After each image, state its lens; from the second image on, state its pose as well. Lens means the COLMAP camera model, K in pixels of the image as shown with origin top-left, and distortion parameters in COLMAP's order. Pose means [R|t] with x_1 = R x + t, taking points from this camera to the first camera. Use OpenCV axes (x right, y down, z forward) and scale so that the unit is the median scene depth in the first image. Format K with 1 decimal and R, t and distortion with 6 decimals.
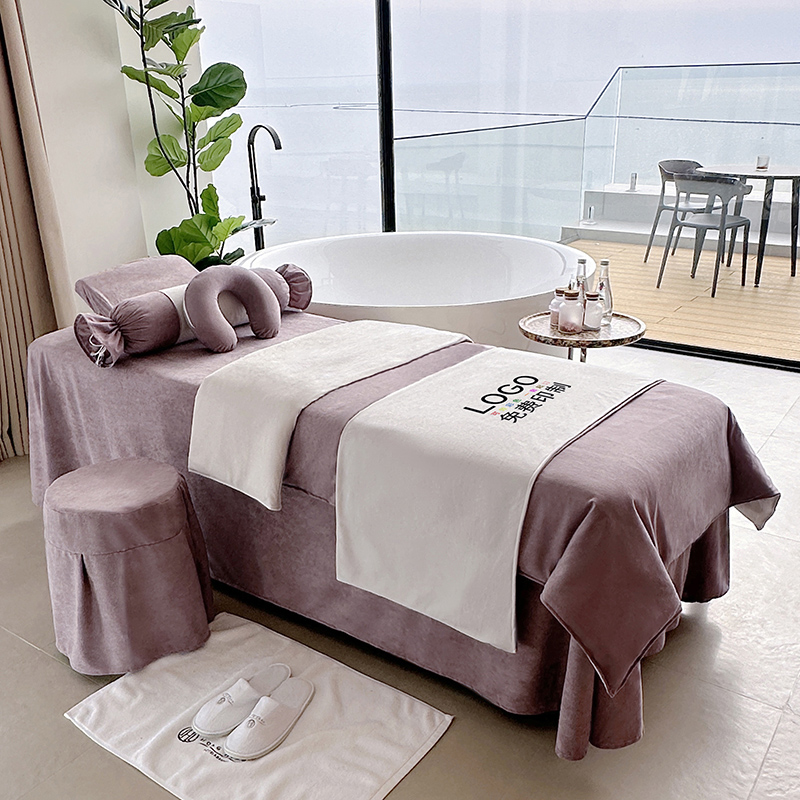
lens RADIAL K [[907.8, 0, 393.7], [0, 907.8, 432.4], [0, 0, 1]] dist [-0.026970, 0.000000]
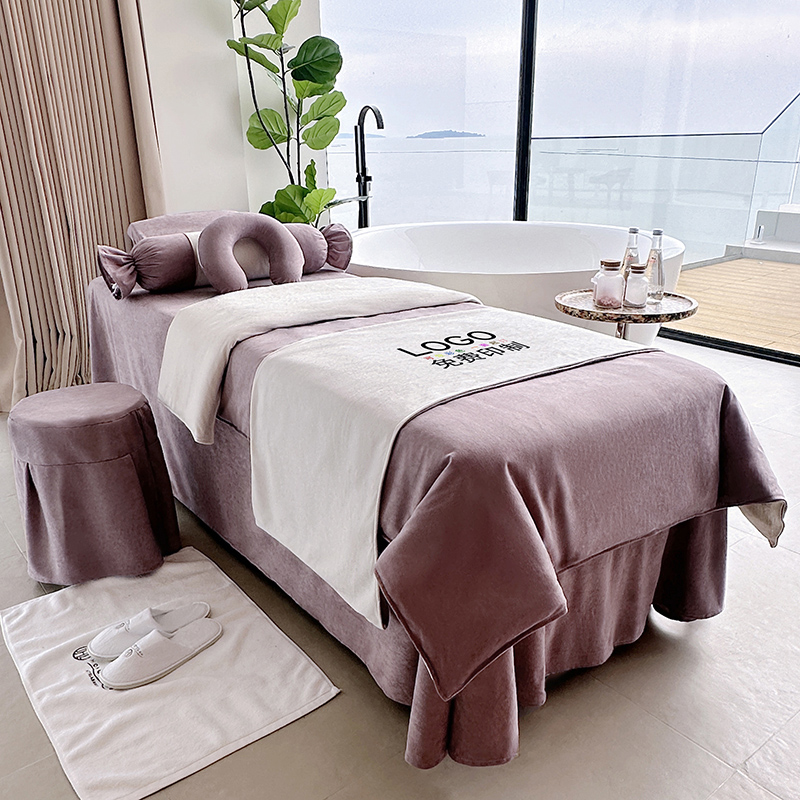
lens RADIAL K [[762.4, 0, 392.3], [0, 762.4, 446.5], [0, 0, 1]] dist [-0.006809, 0.000000]
pose [[0.953633, 0.115649, -0.277865, 0.190873], [-0.112629, 0.993274, 0.026864, 0.029322], [0.279103, 0.005677, 0.960244, 0.178349]]
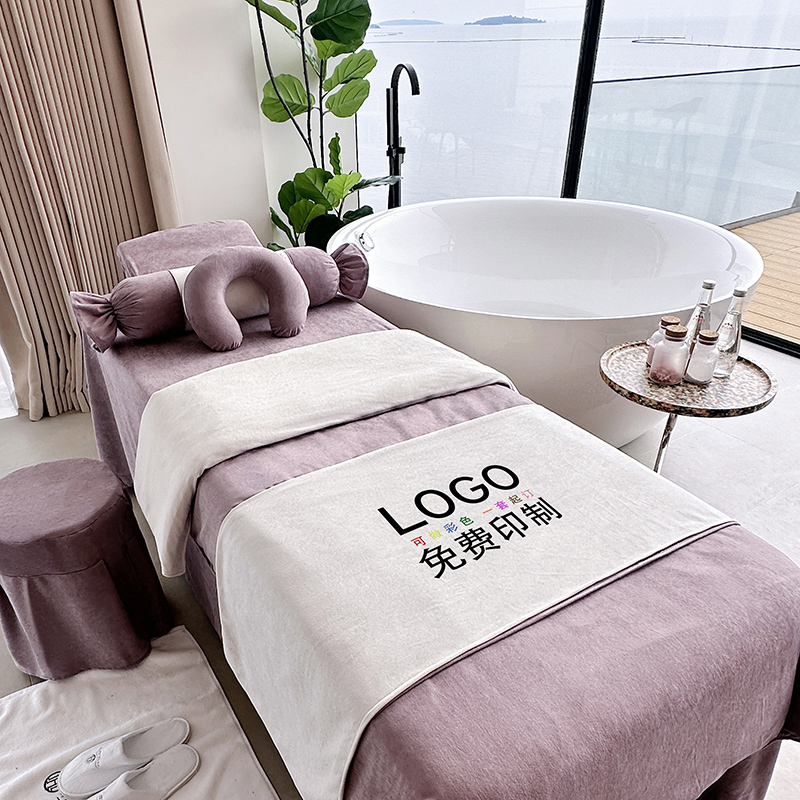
lens RADIAL K [[664.3, 0, 375.0], [0, 664.3, 472.5], [0, 0, 1]] dist [-0.008948, 0.012395]
pose [[0.920057, 0.222196, -0.322684, 0.147804], [-0.141494, 0.956483, 0.255185, -0.127058], [0.365342, -0.189126, 0.911458, 0.340984]]
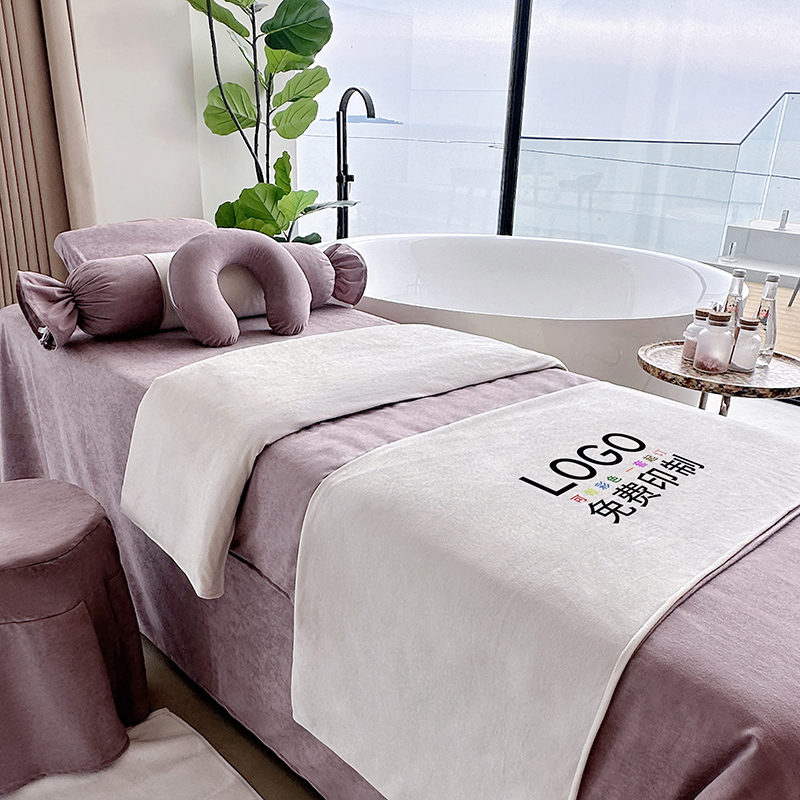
lens RADIAL K [[762.4, 0, 403.5], [0, 762.4, 454.9], [0, 0, 1]] dist [-0.006809, 0.000000]
pose [[0.983281, 0.122379, -0.134840, 0.040785], [-0.118423, 0.992273, 0.037009, -0.034284], [0.138327, -0.020422, 0.990176, 0.326703]]
